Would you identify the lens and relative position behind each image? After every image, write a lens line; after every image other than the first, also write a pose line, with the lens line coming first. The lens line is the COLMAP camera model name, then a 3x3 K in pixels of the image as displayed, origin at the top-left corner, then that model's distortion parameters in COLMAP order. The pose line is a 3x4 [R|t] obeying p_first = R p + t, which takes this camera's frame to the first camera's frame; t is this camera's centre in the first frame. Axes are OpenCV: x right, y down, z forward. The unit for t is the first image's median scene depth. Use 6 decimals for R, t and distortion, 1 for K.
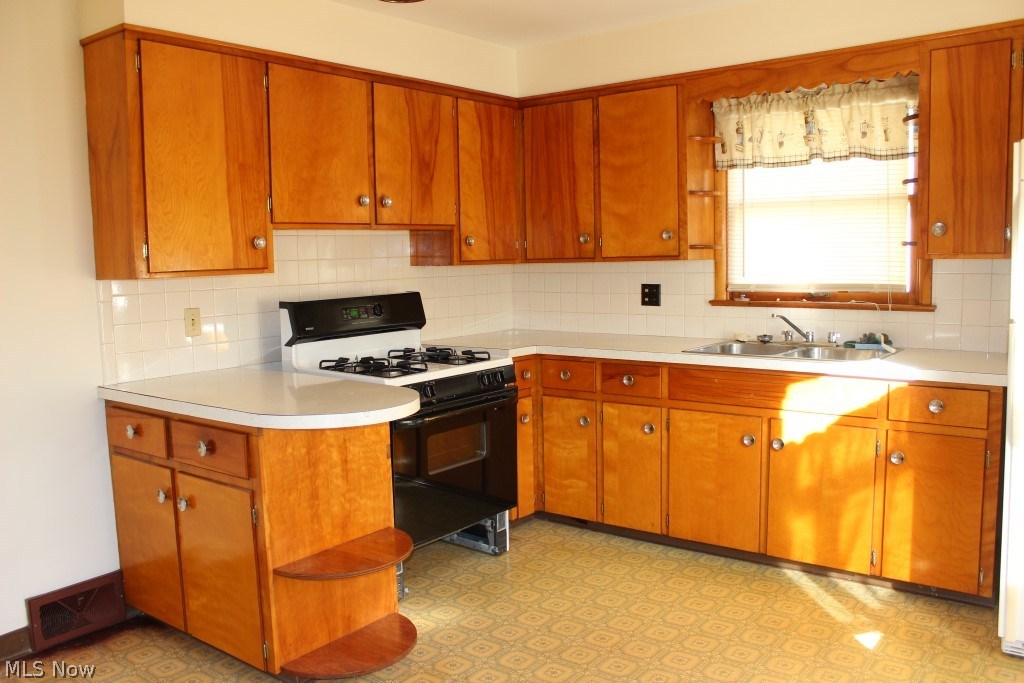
lens RADIAL K [[848.8, 0, 512.0], [0, 848.8, 341.5], [0, 0, 1]] dist [-0.167230, 0.146640]
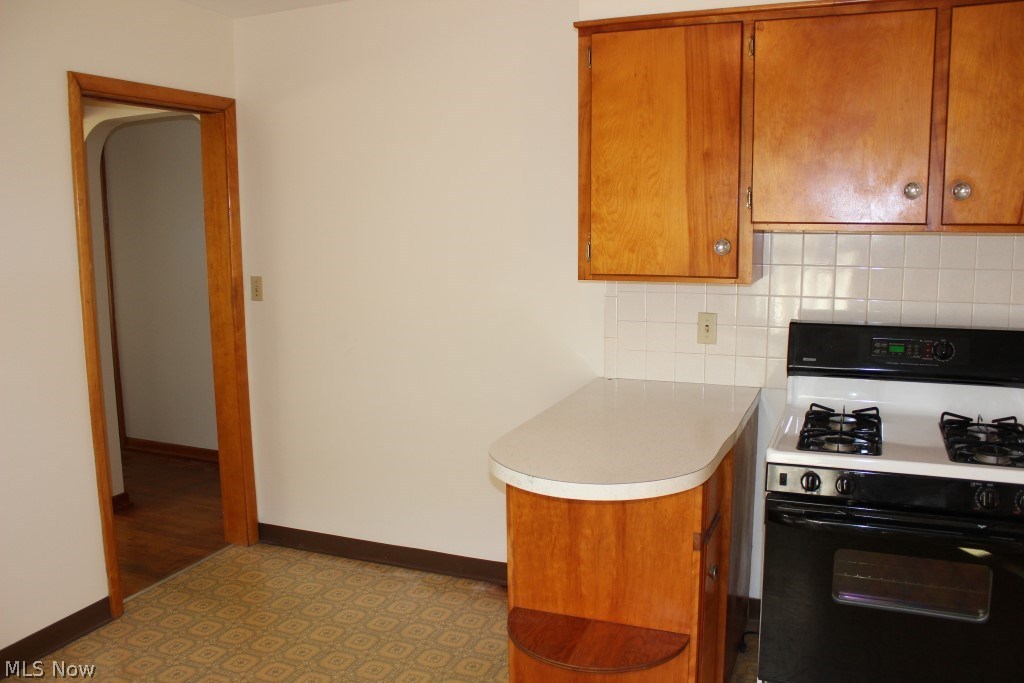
lens RADIAL K [[848.8, 0, 512.0], [0, 848.8, 341.5], [0, 0, 1]] dist [-0.167230, 0.146640]
pose [[0.254547, 0.163521, -0.953135, 0.481717], [-0.095167, 0.985052, 0.143581, -0.133378], [0.962366, 0.054159, 0.266304, 0.618241]]
